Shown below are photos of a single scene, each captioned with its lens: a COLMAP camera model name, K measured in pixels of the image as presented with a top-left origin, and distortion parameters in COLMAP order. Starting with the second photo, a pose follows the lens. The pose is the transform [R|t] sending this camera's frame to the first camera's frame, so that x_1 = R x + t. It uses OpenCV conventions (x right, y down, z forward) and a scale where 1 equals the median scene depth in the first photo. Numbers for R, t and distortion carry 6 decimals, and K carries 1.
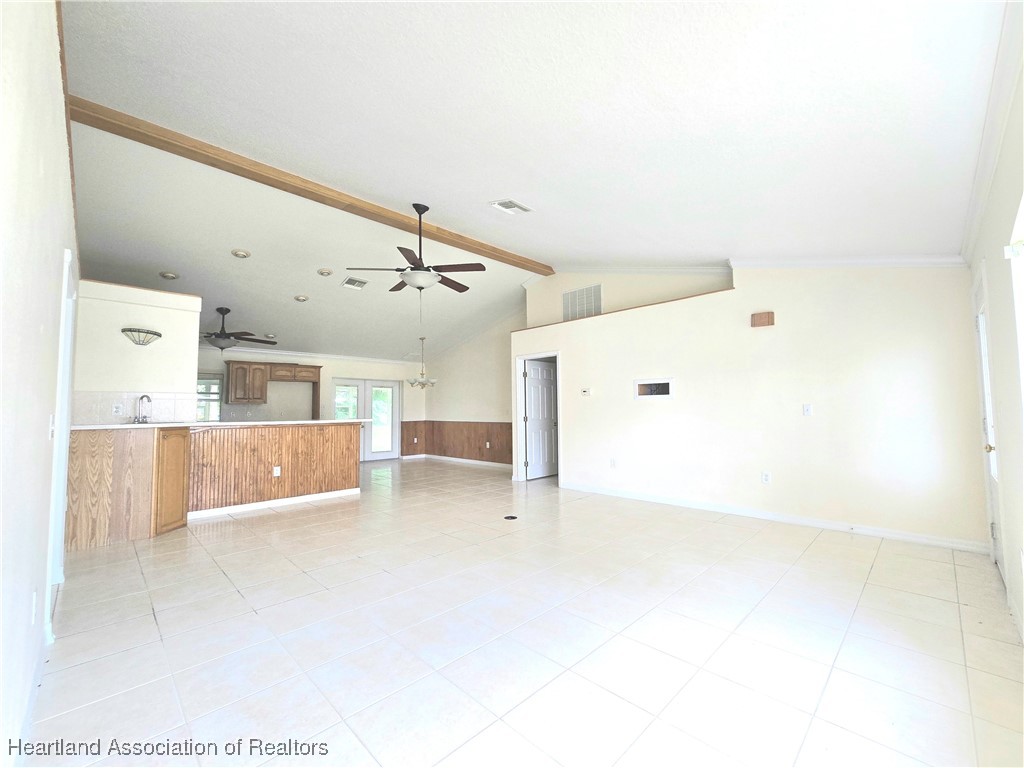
lens RADIAL K [[420.4, 0, 511.6], [0, 420.4, 386.4], [0, 0, 1]] dist [0.001218, -0.000683]
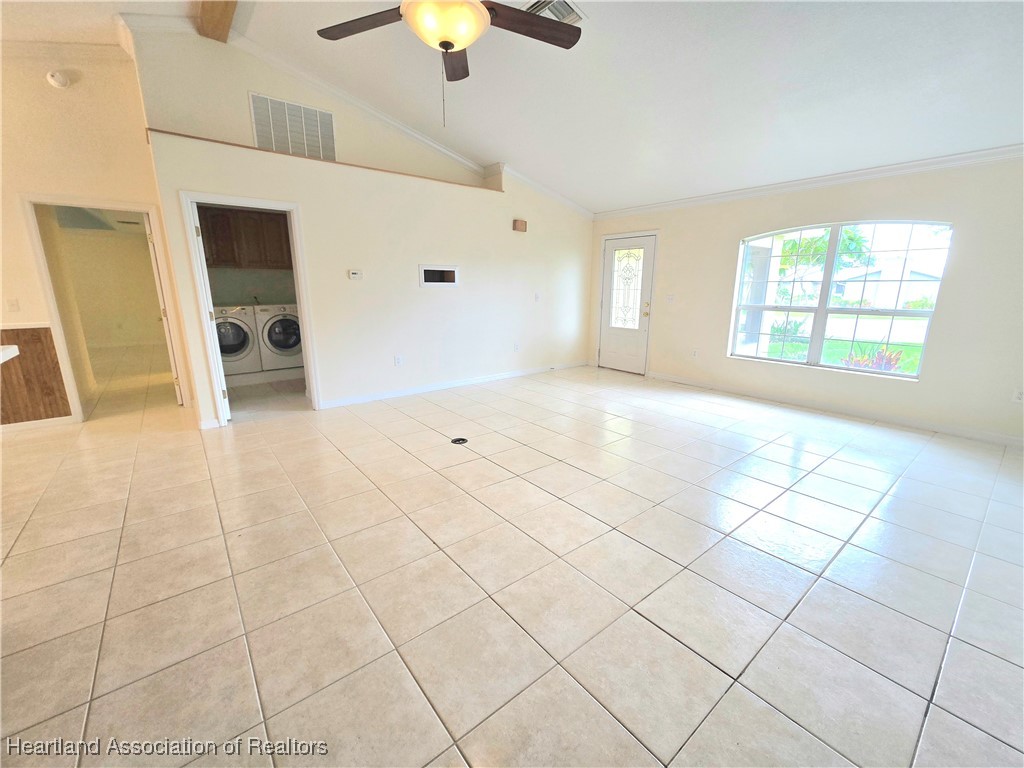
lens RADIAL K [[420.4, 0, 512.2], [0, 420.4, 383.7], [0, 0, 1]] dist [0.001218, -0.000683]
pose [[0.114983, -0.216838, 0.969412, -0.528156], [-0.065734, 0.972085, 0.225233, 0.015315], [-0.991190, -0.089622, 0.097520, 0.596265]]
